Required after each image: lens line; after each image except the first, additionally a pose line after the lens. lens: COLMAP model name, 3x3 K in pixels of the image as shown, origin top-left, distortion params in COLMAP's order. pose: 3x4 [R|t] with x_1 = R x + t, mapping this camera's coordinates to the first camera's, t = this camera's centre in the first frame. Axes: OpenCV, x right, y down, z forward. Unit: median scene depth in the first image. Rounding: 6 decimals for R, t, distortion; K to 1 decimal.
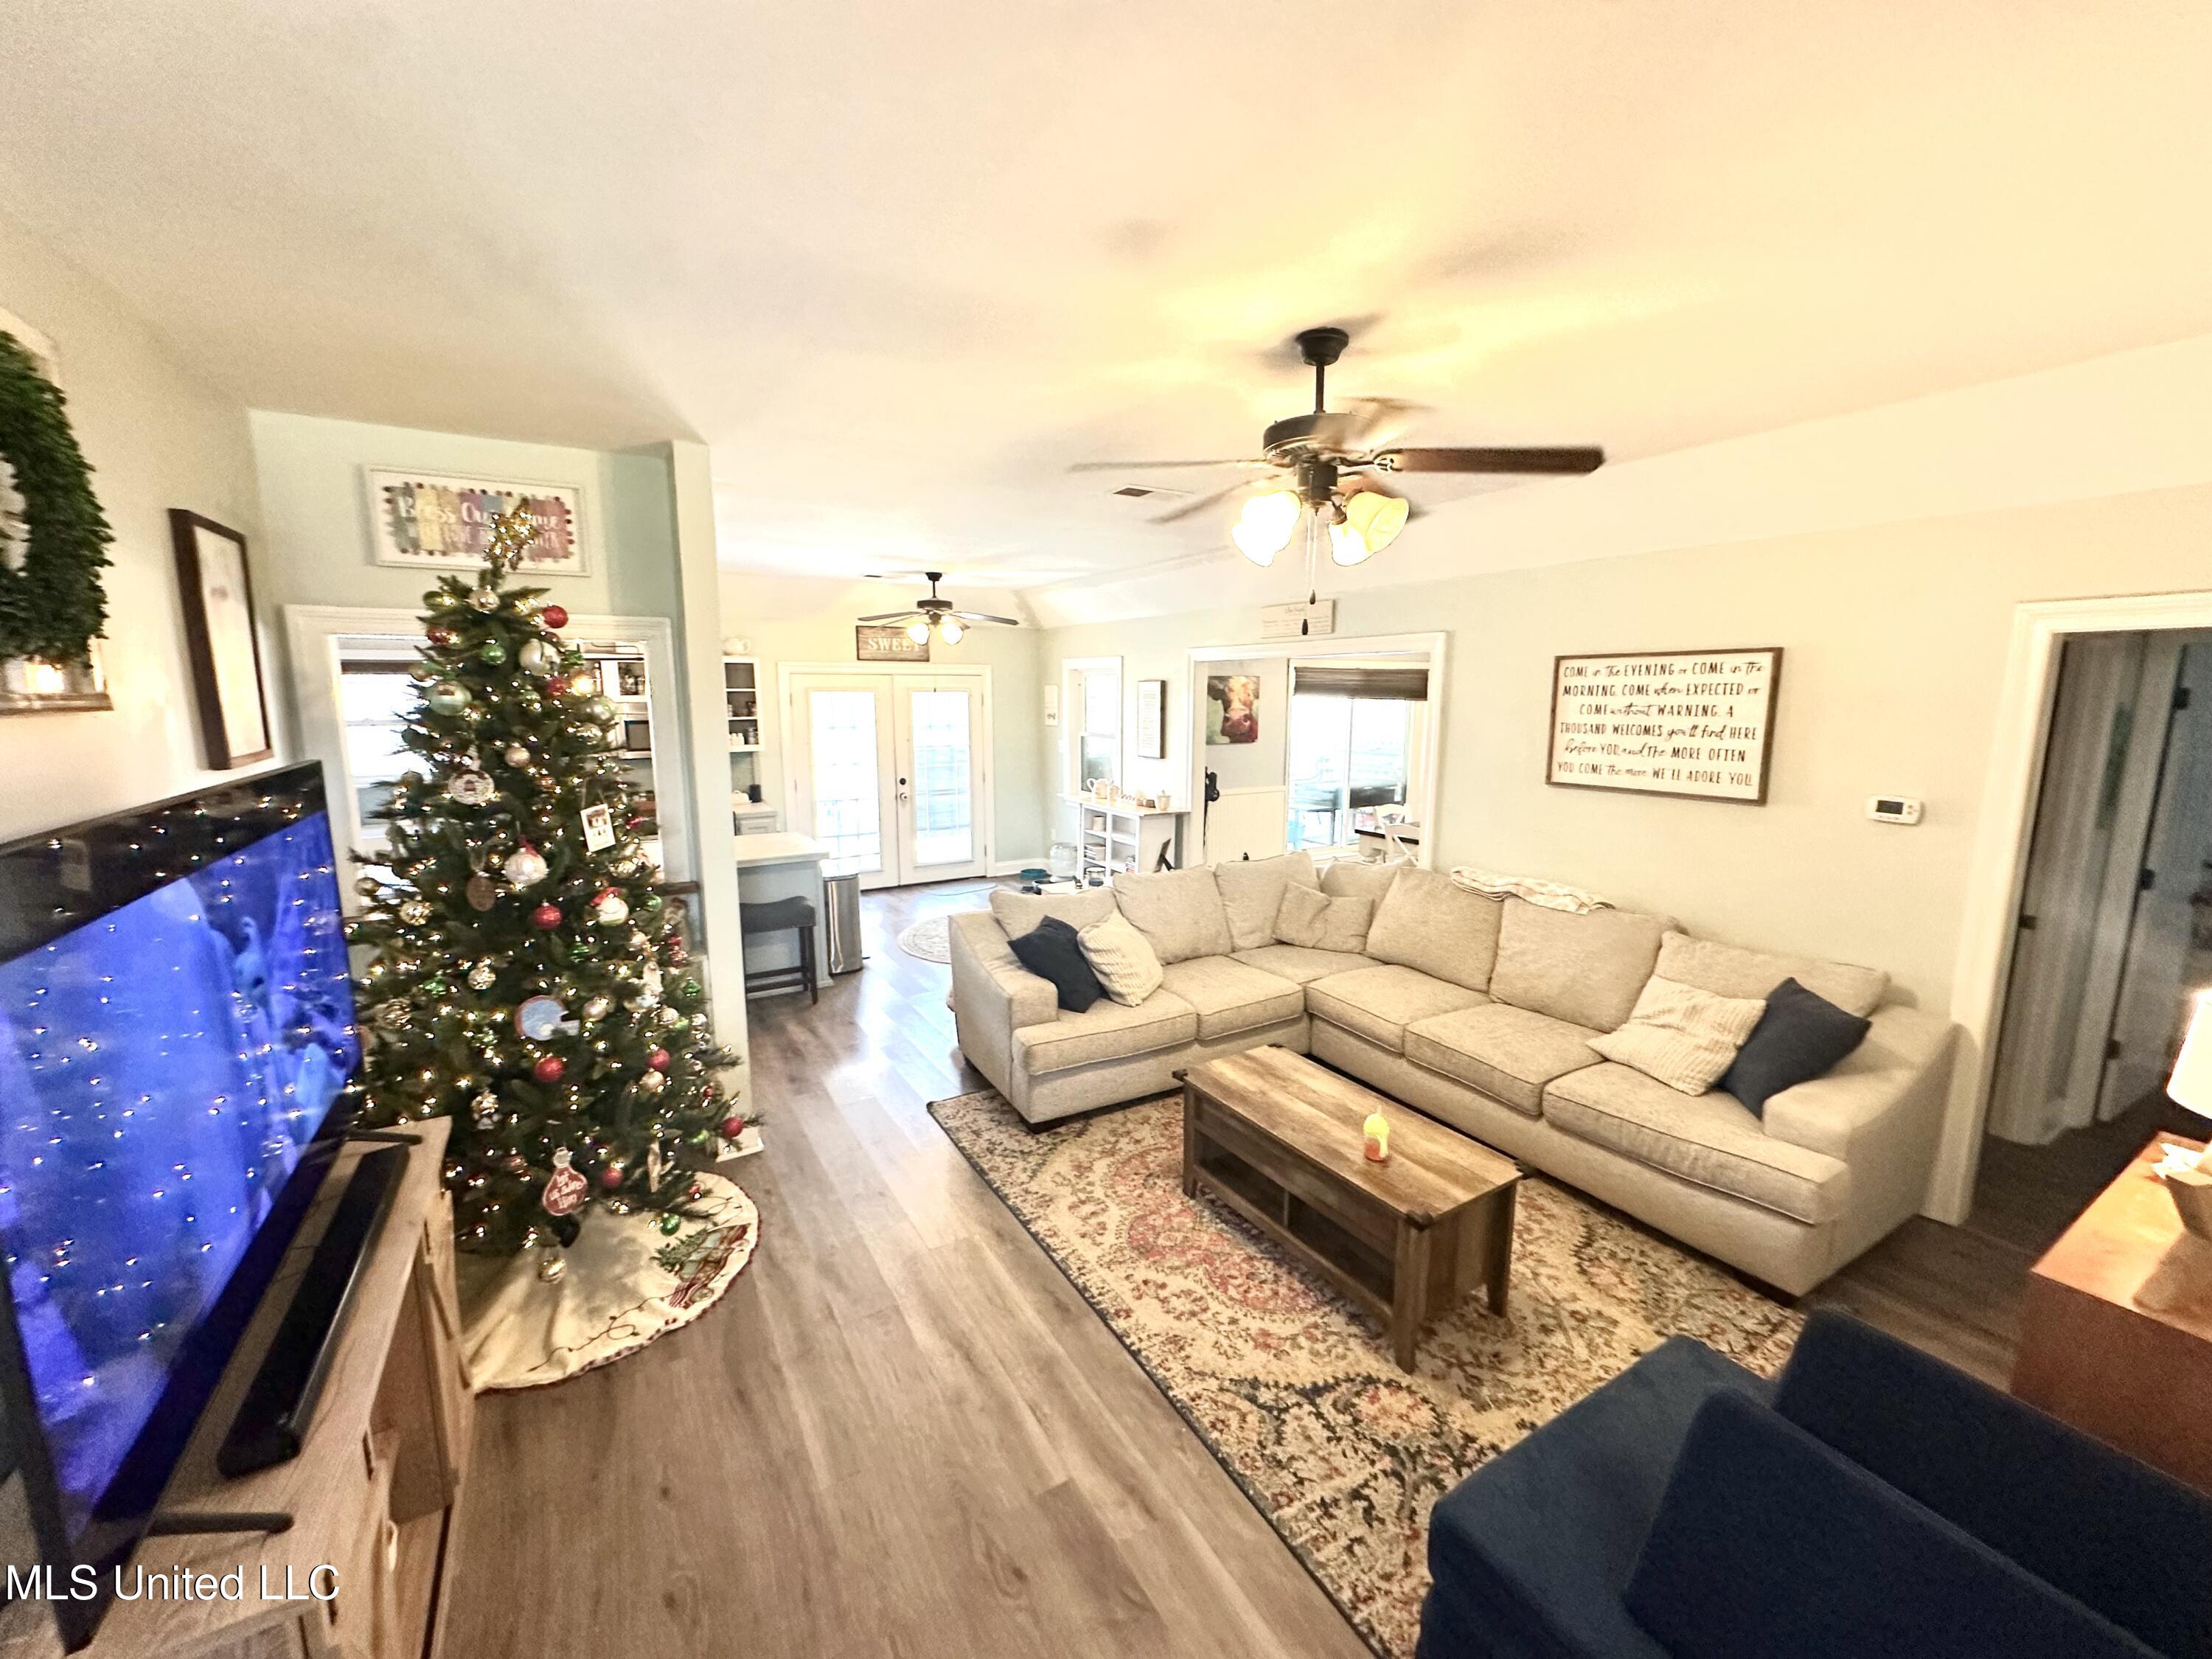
lens RADIAL K [[877.8, 0, 1106.5], [0, 877.8, 835.1], [0, 0, 1]] dist [-0.002503, -0.000100]
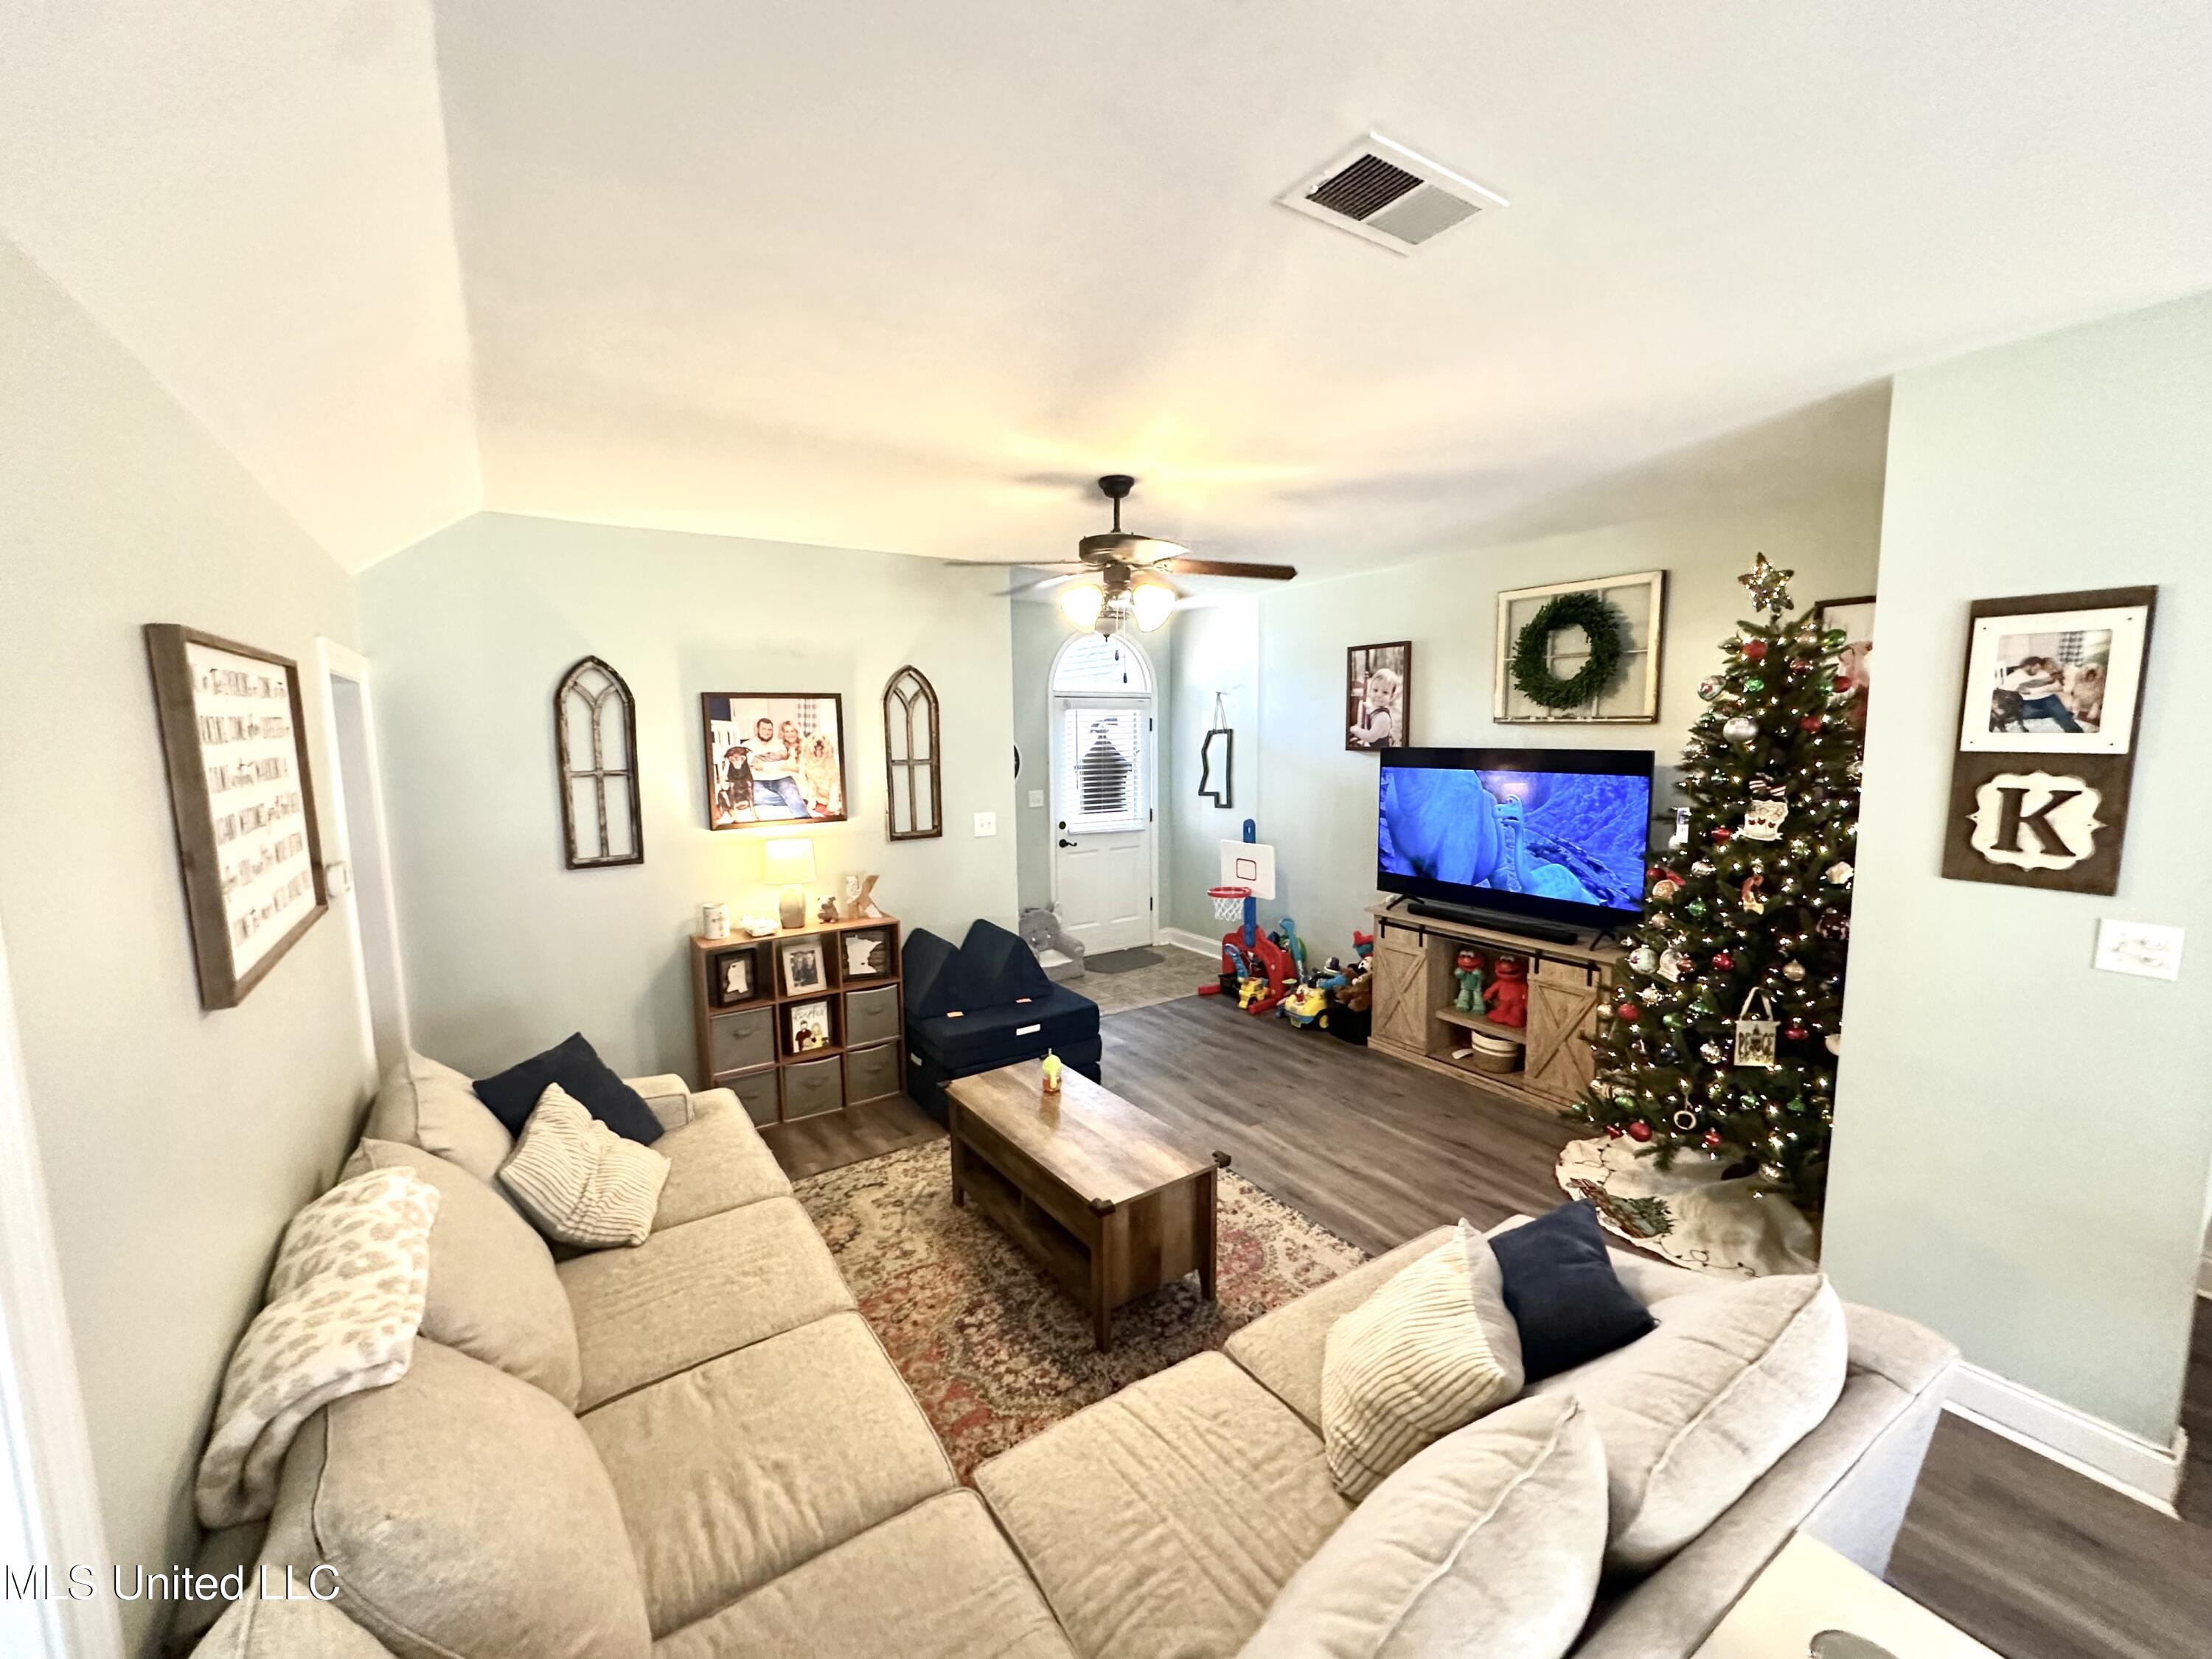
lens RADIAL K [[877.8, 0, 1116.6], [0, 877.8, 835.1], [0, 0, 1]] dist [-0.002503, -0.000100]
pose [[-0.997678, 0.020361, -0.064994, 0.303592], [0.000898, 0.958120, 0.286365, -0.361540], [0.068102, 0.285642, -0.955914, 2.212596]]
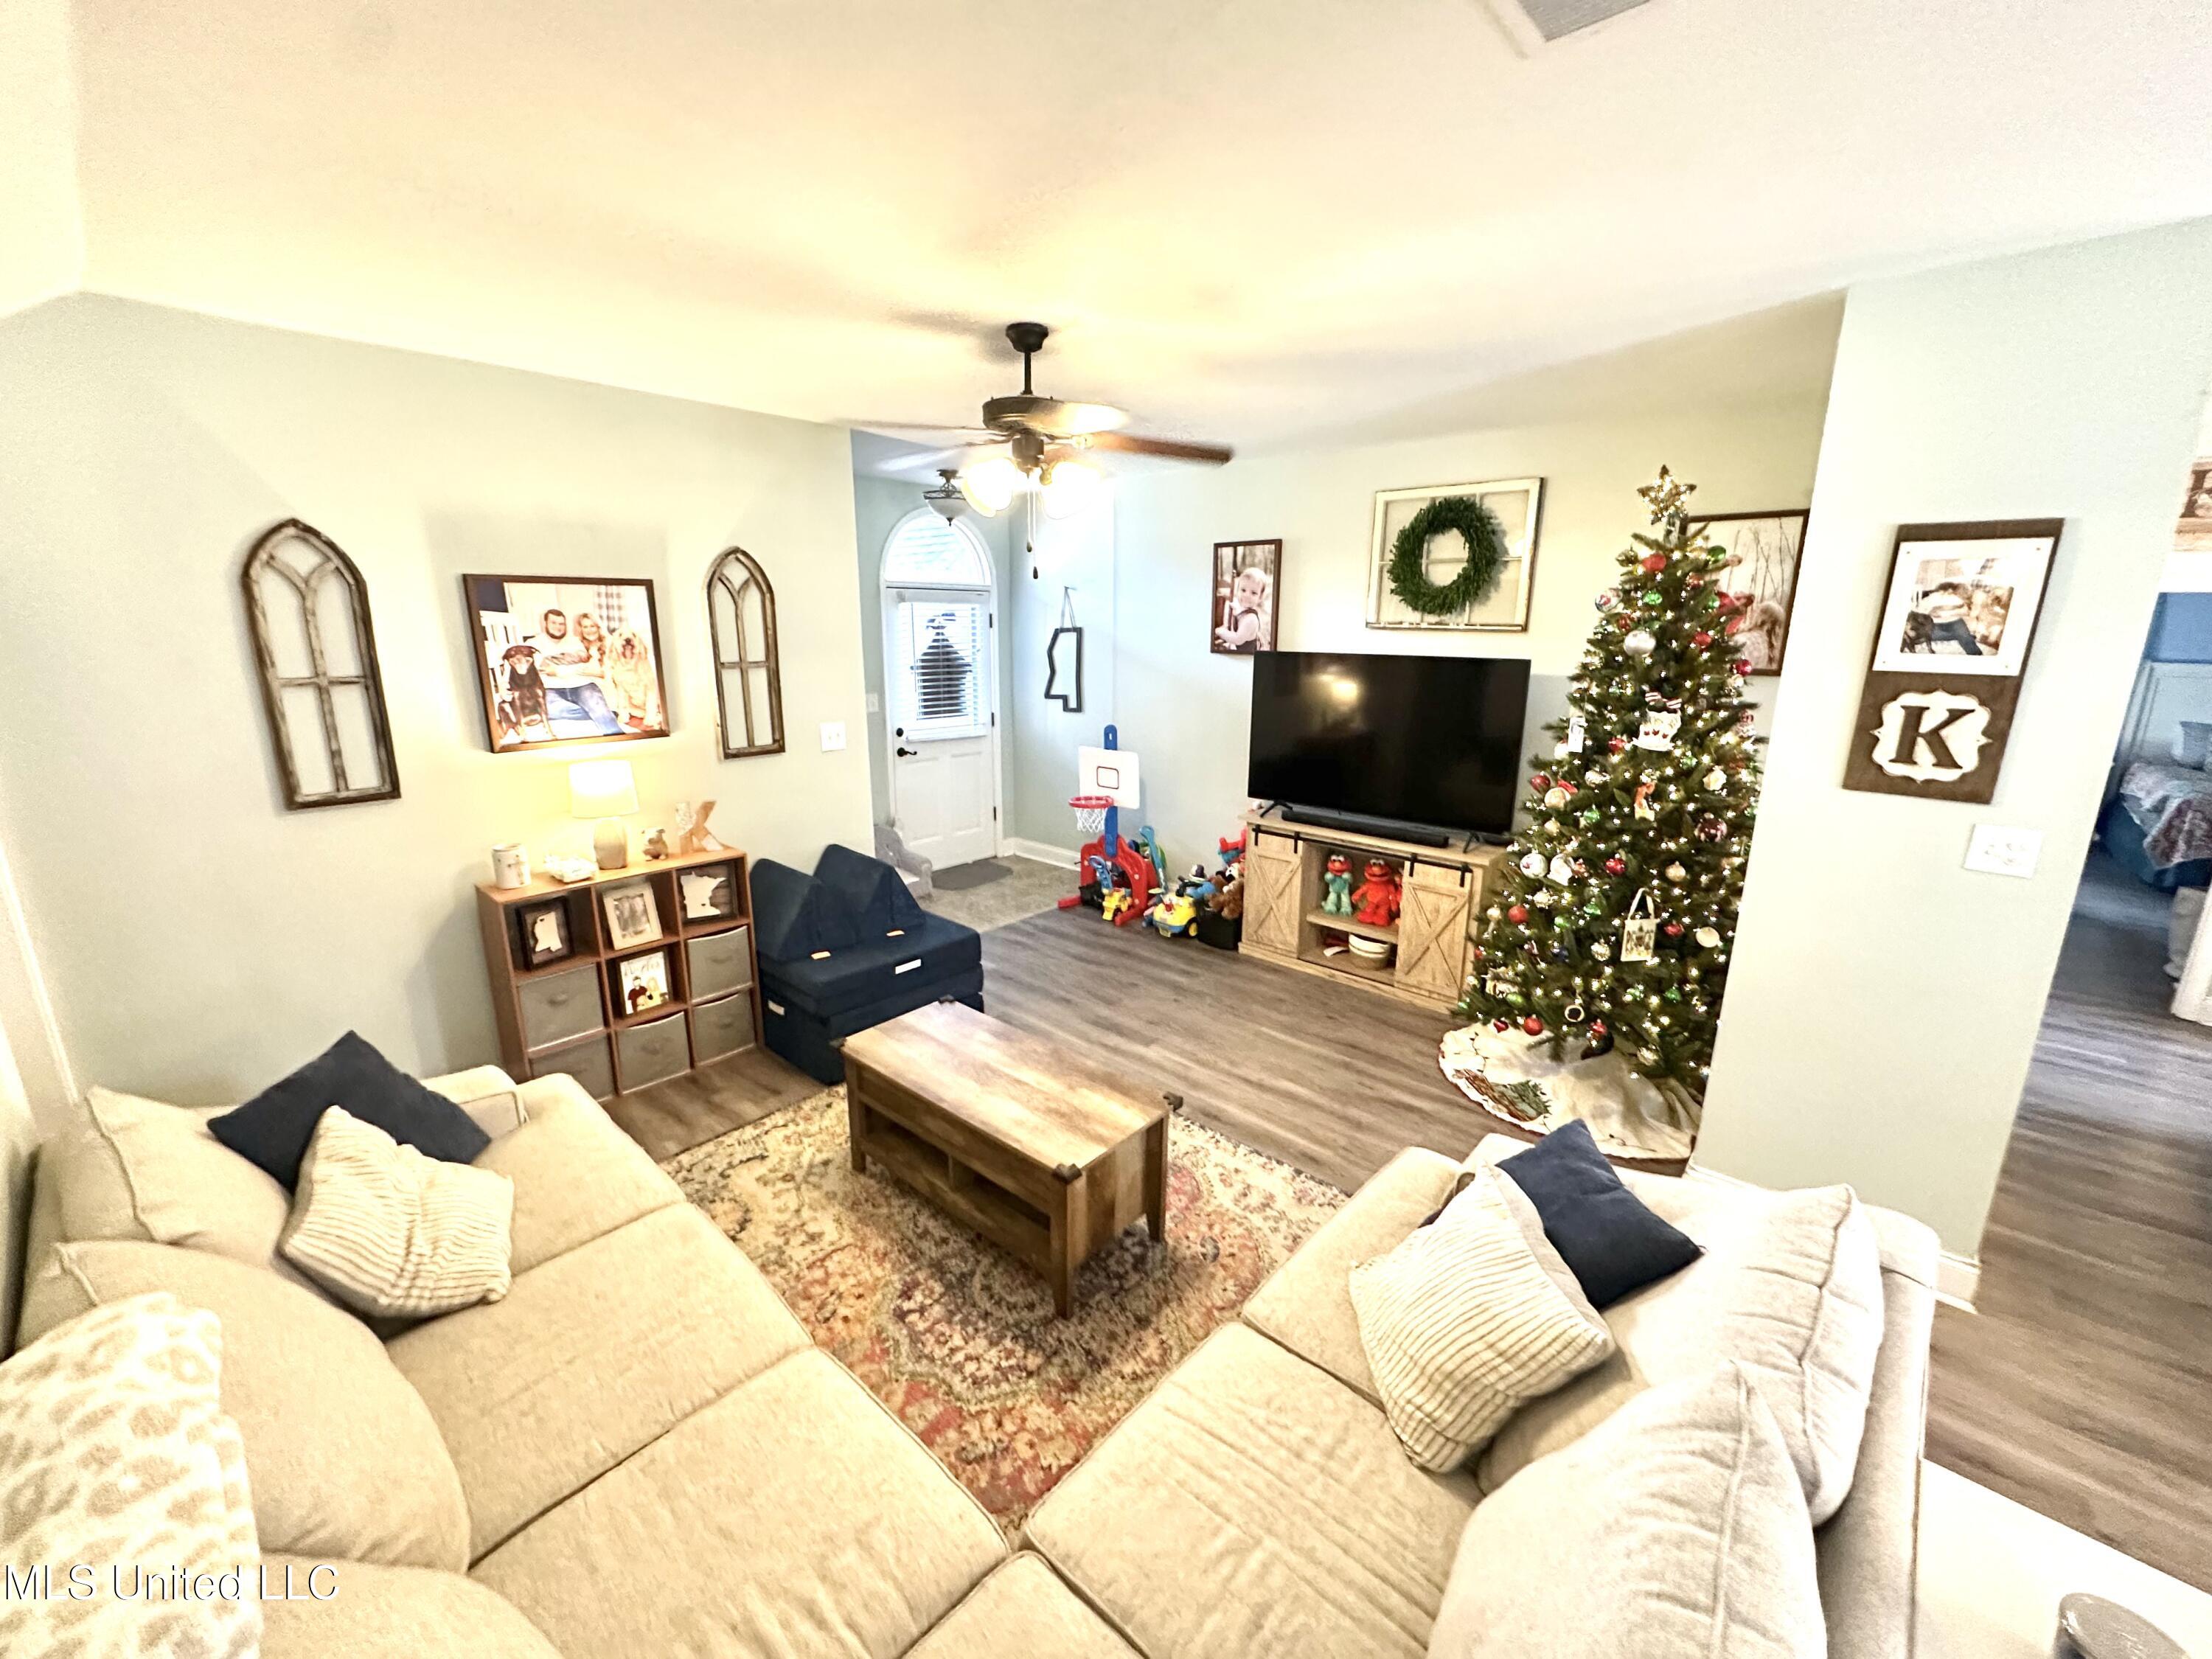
lens RADIAL K [[877.8, 0, 1114.9], [0, 877.8, 832.0], [0, 0, 1]] dist [-0.002503, -0.000100]
pose [[-0.953139, 0.066894, -0.295043, 0.461256], [-0.055710, 0.919760, 0.388507, -0.349566], [0.297358, 0.386738, -0.872933, 2.047761]]
